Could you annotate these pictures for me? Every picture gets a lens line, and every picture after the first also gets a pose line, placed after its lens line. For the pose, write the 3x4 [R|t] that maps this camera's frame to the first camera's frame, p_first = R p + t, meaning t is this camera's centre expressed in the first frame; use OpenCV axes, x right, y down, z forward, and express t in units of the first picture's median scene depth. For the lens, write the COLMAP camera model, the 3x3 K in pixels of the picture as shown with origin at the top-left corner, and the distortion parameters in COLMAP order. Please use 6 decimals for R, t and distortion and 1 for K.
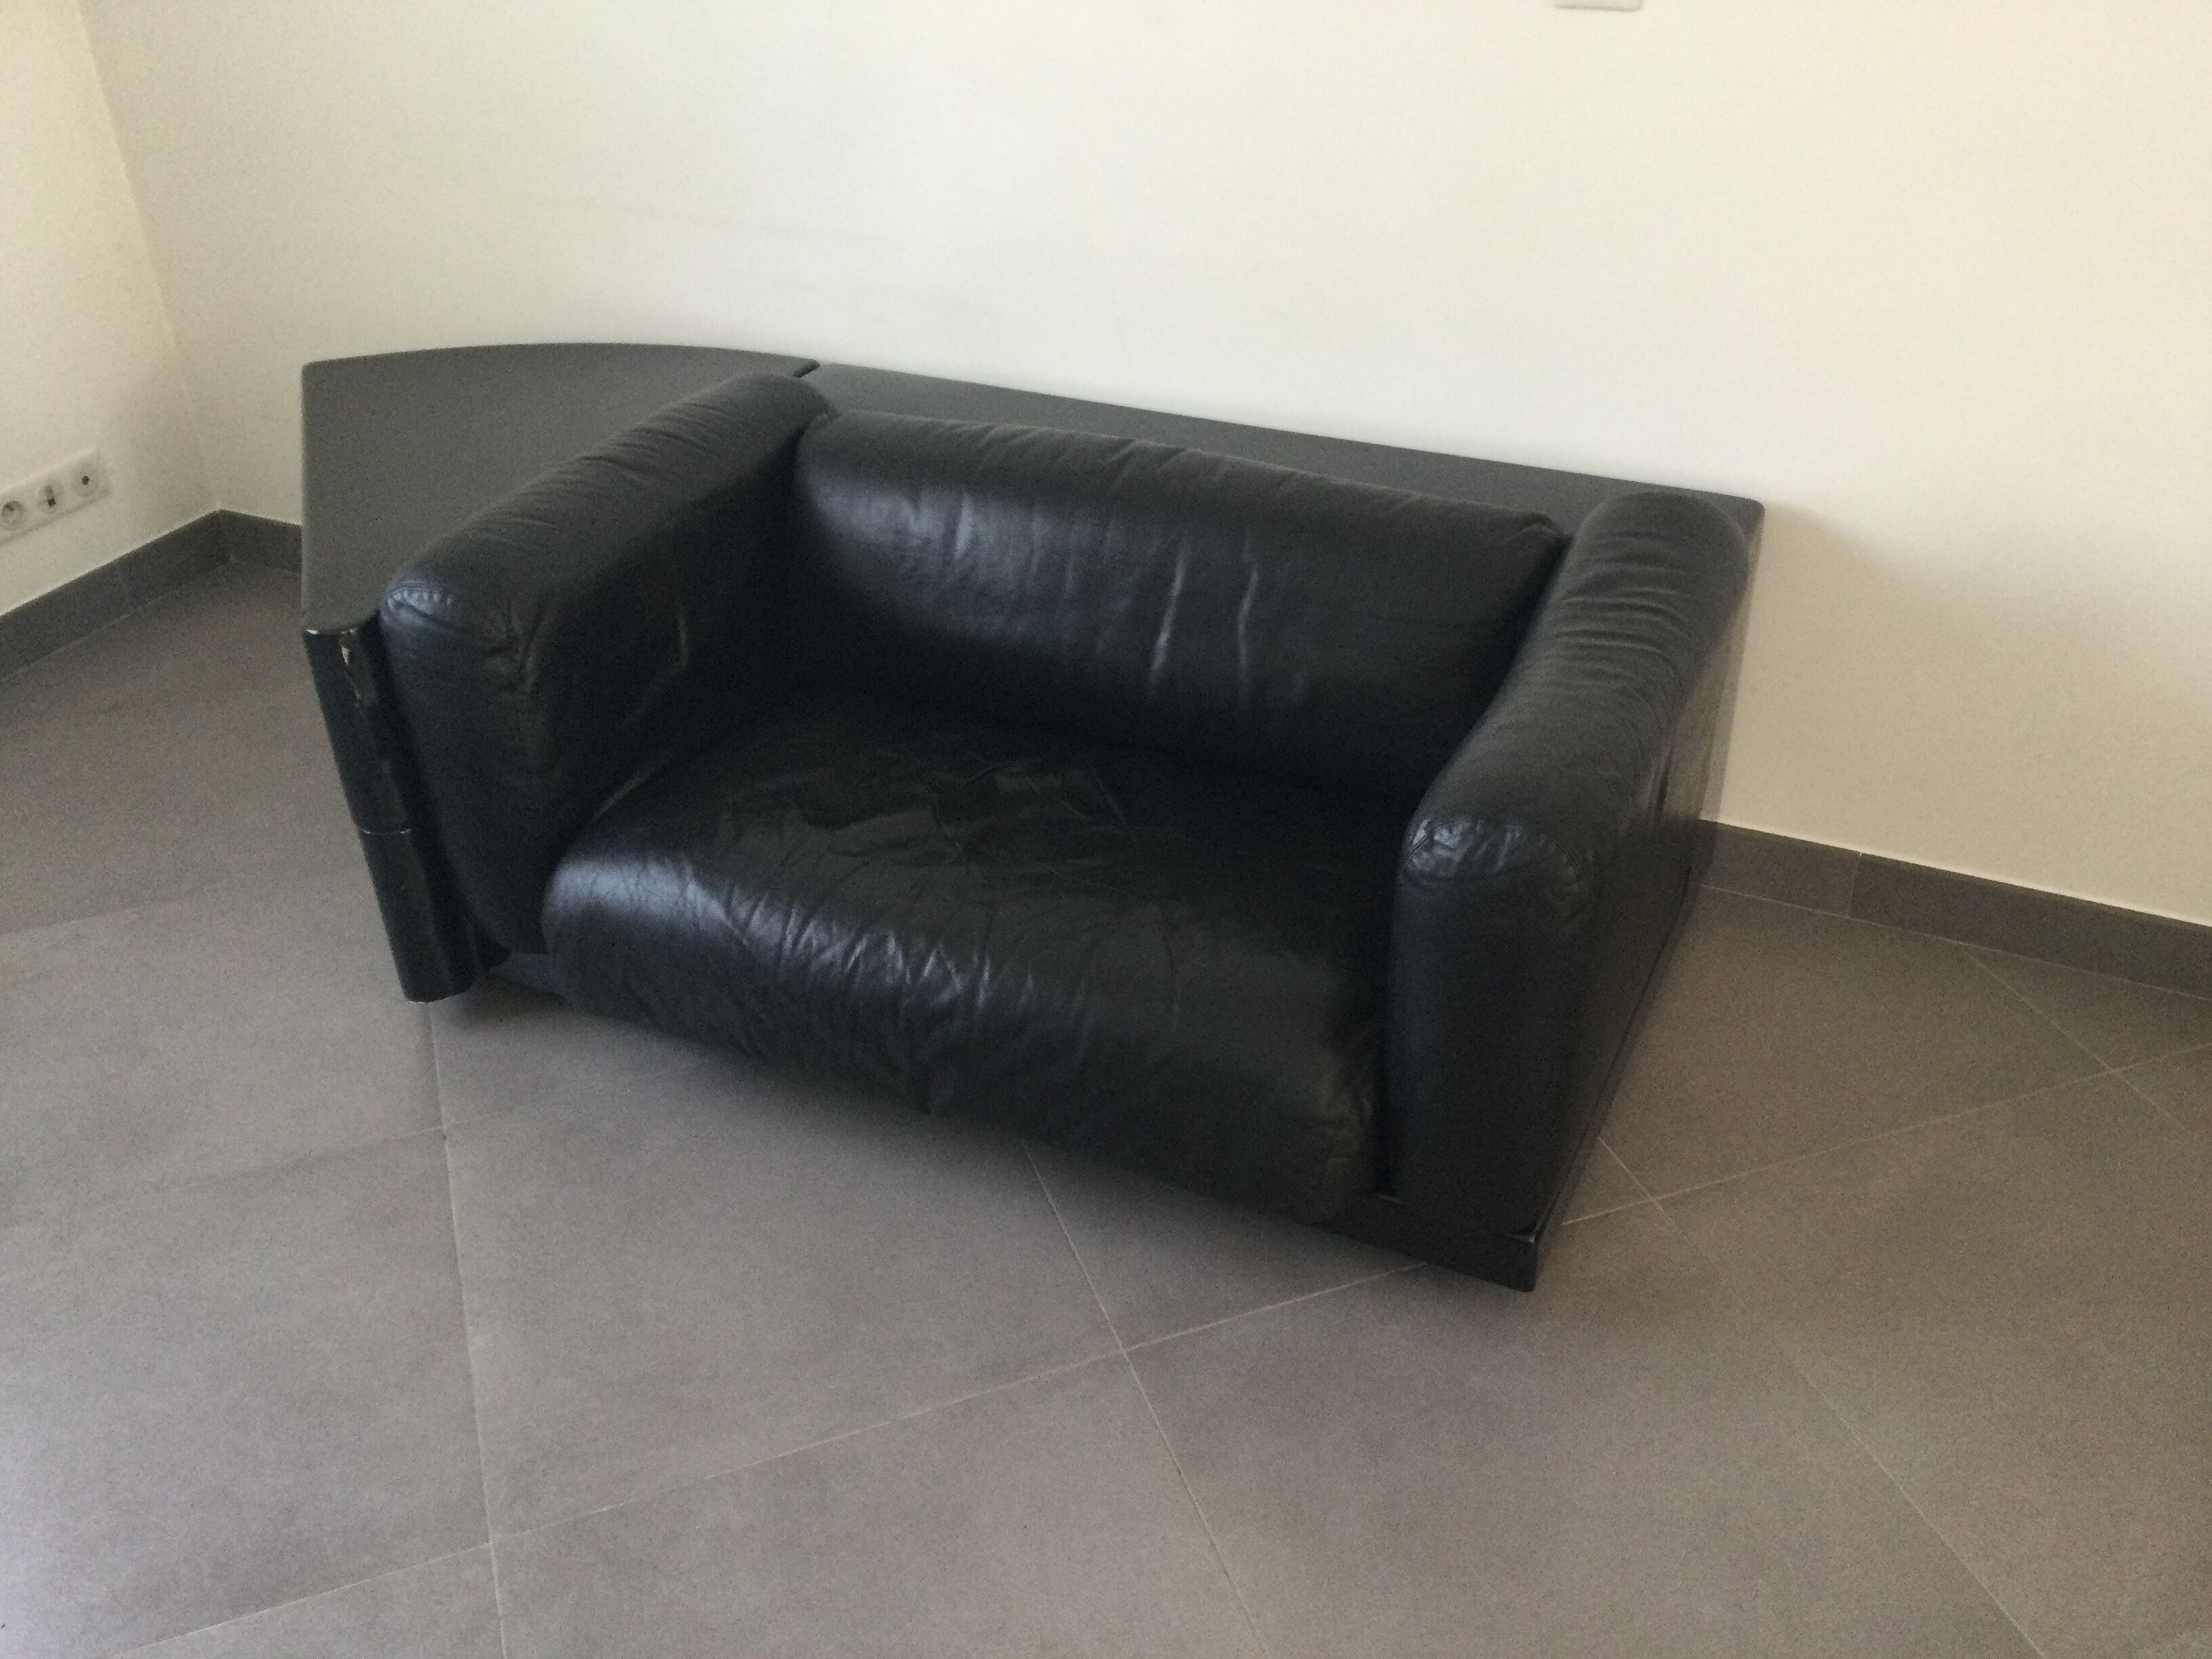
lens RADIAL K [[1951.3, 0, 1136.3], [0, 1951.3, 799.7], [0, 0, 1]] dist [0.104209, -0.130164]
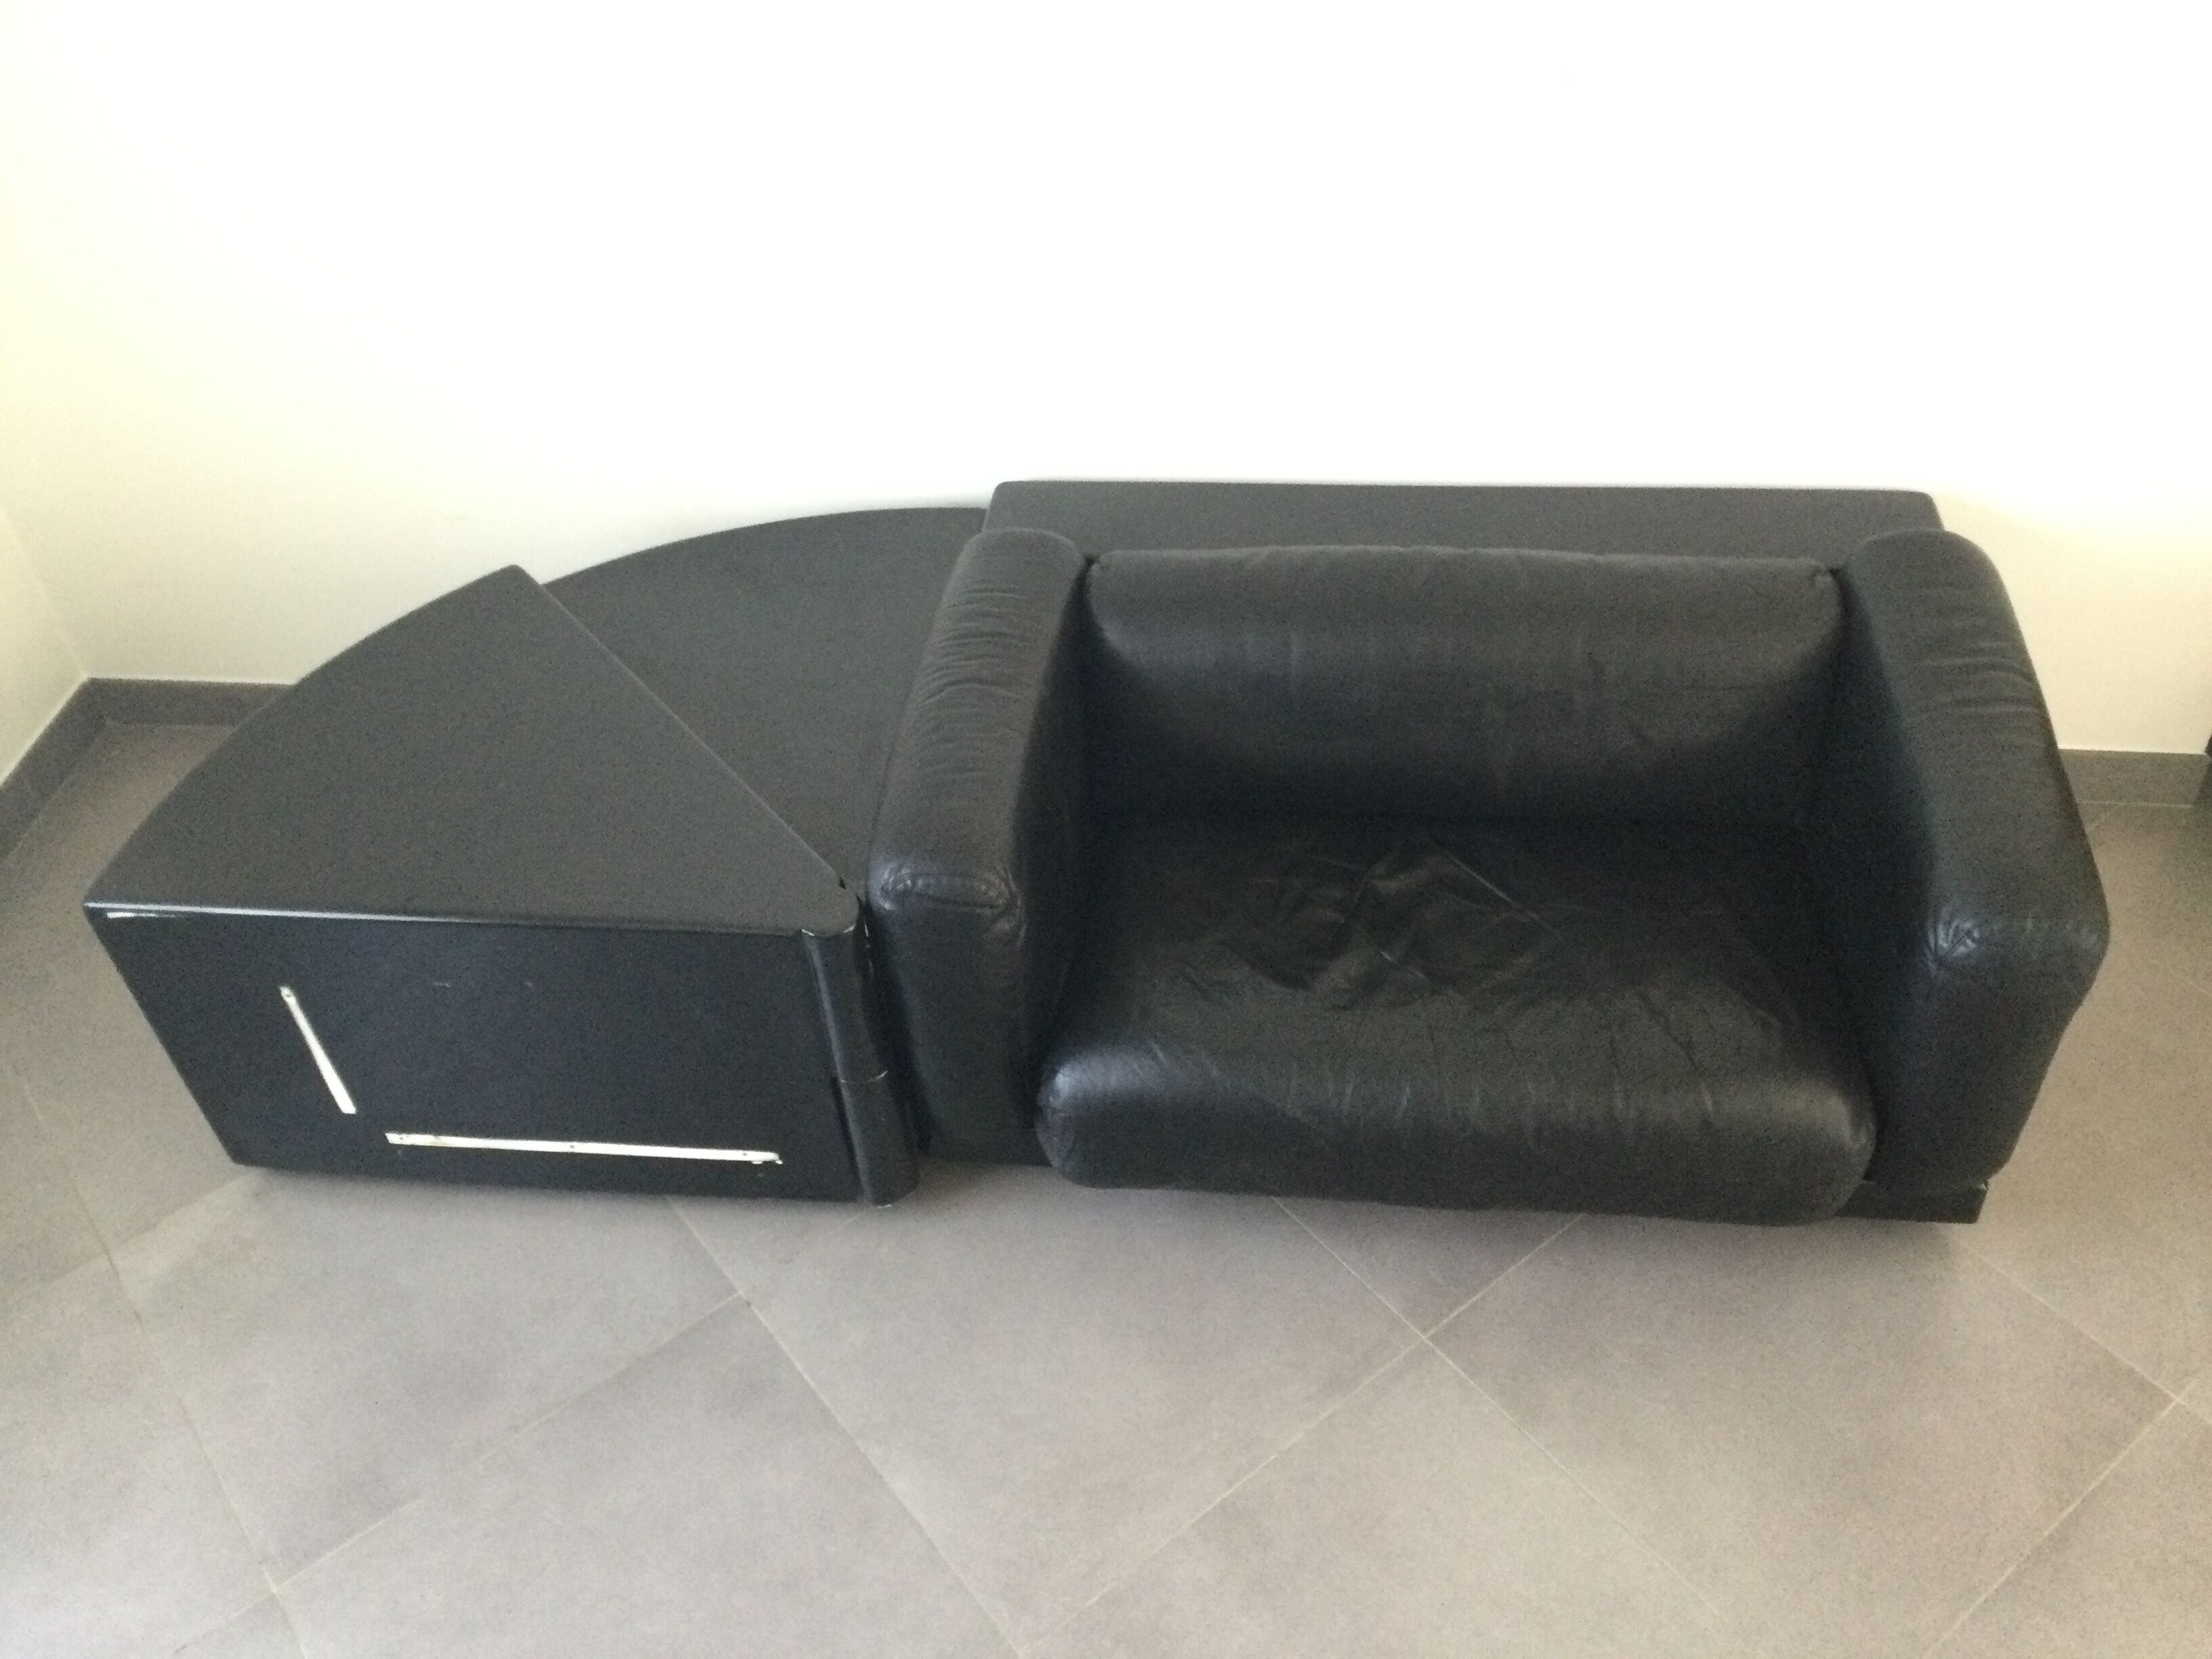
lens RADIAL K [[1951.3, 0, 1114.8], [0, 1951.3, 811.0], [0, 0, 1]] dist [0.104209, -0.130164]
pose [[0.945254, -0.236316, 0.225054, -0.487648], [0.197624, 0.963330, 0.181493, -0.305380], [-0.259691, -0.127081, 0.957293, -0.019486]]
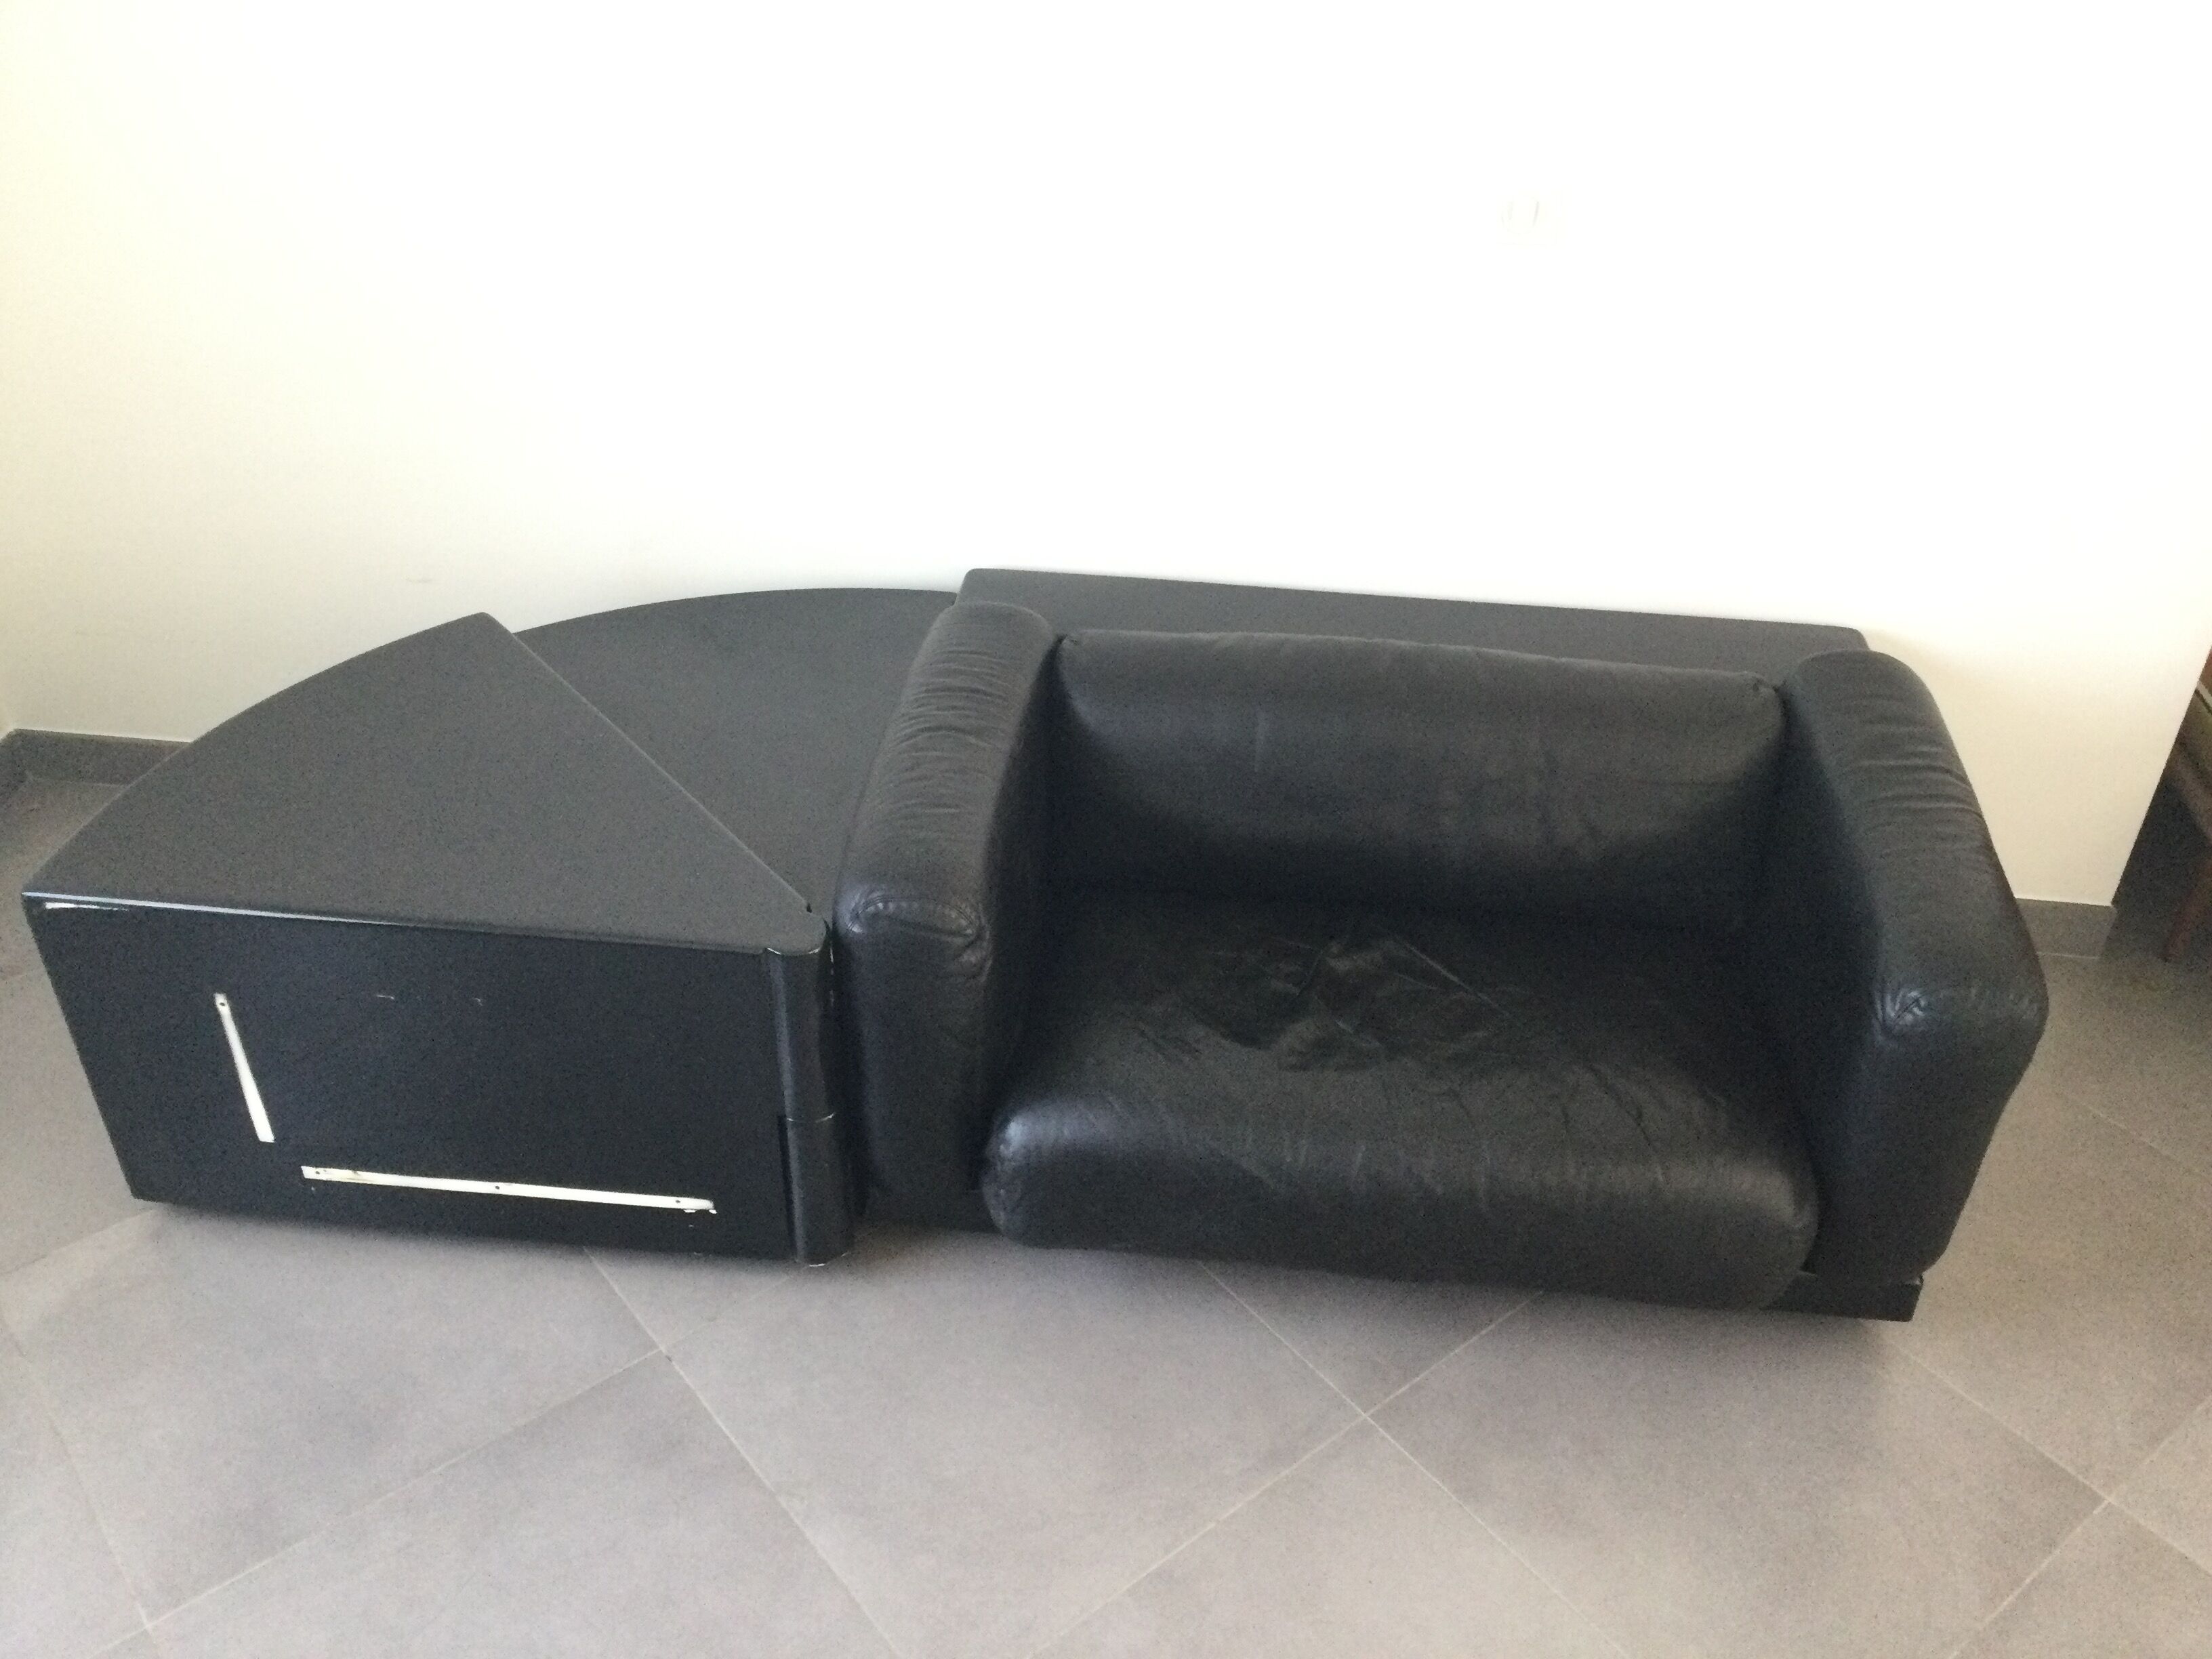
lens RADIAL K [[1951.3, 0, 1113.1], [0, 1951.3, 821.2], [0, 0, 1]] dist [0.104209, -0.130164]
pose [[0.939977, -0.151594, 0.305718, -0.560270], [0.135814, 0.988087, 0.072376, -0.204995], [-0.313048, -0.026511, 0.949367, -0.024802]]
